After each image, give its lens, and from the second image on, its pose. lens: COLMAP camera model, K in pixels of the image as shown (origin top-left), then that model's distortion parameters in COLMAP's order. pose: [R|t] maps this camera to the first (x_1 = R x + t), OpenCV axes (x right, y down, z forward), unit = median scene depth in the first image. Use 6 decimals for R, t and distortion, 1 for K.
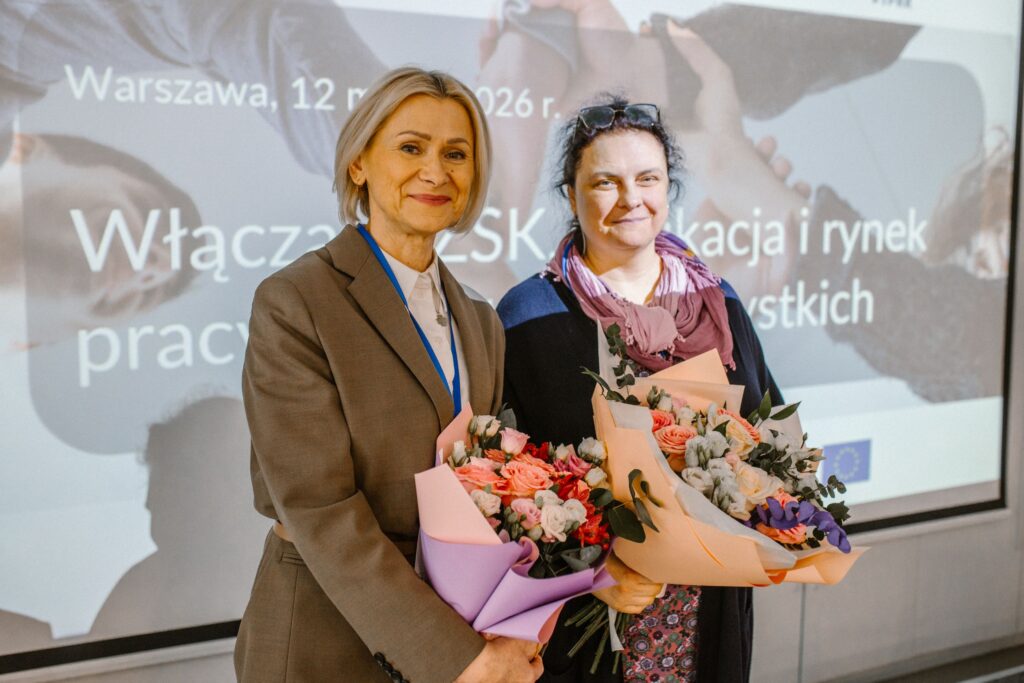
lens RADIAL K [[1019.8, 0, 518.6], [0, 1019.8, 342.3], [0, 0, 1]] dist [-0.033748, 0.000000]
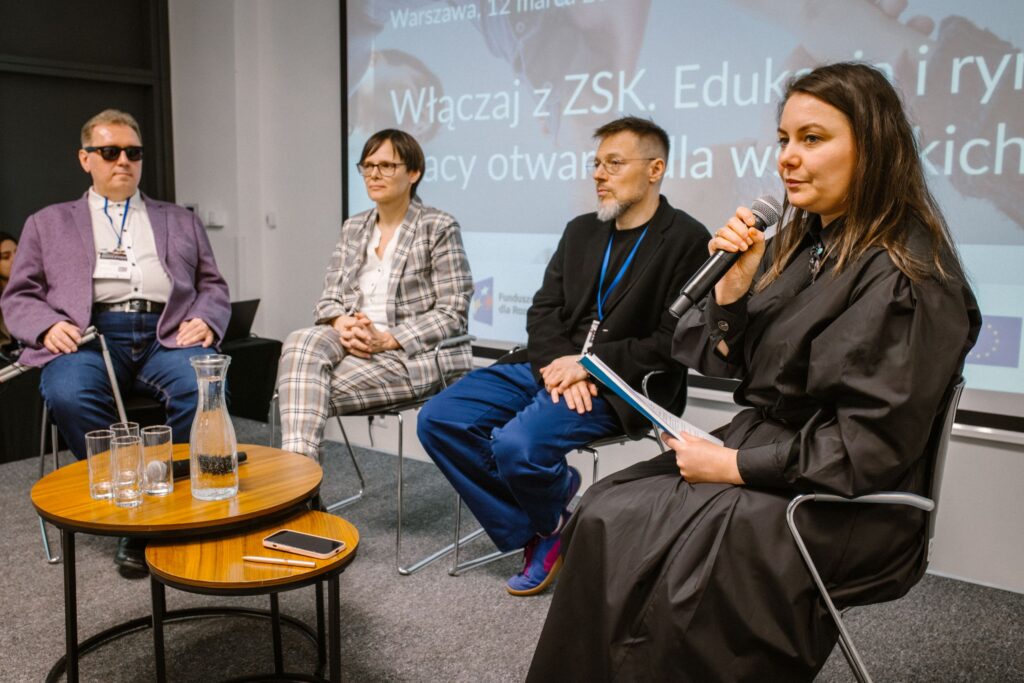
lens RADIAL K [[1019.8, 0, 482.1], [0, 1019.8, 330.4], [0, 0, 1]] dist [-0.033748, 0.000000]
pose [[0.442822, 0.126890, -0.887585, 1.095380], [-0.106971, 0.990341, 0.088211, 0.098370], [0.890205, 0.055884, 0.452119, 0.284965]]
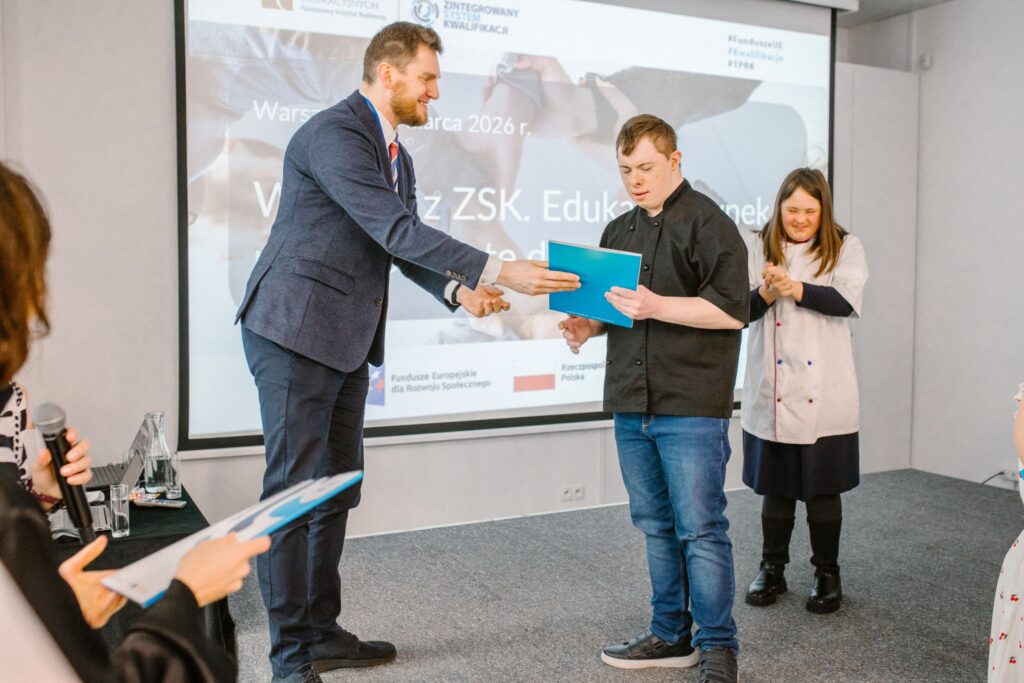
lens RADIAL K [[1019.8, 0, 517.3], [0, 1019.8, 331.2], [0, 0, 1]] dist [-0.033748, 0.000000]
pose [[0.999508, -0.003792, 0.031119, -0.034000], [0.005655, 0.998181, -0.060022, 0.198649], [-0.030835, 0.060169, 0.997712, -0.636097]]
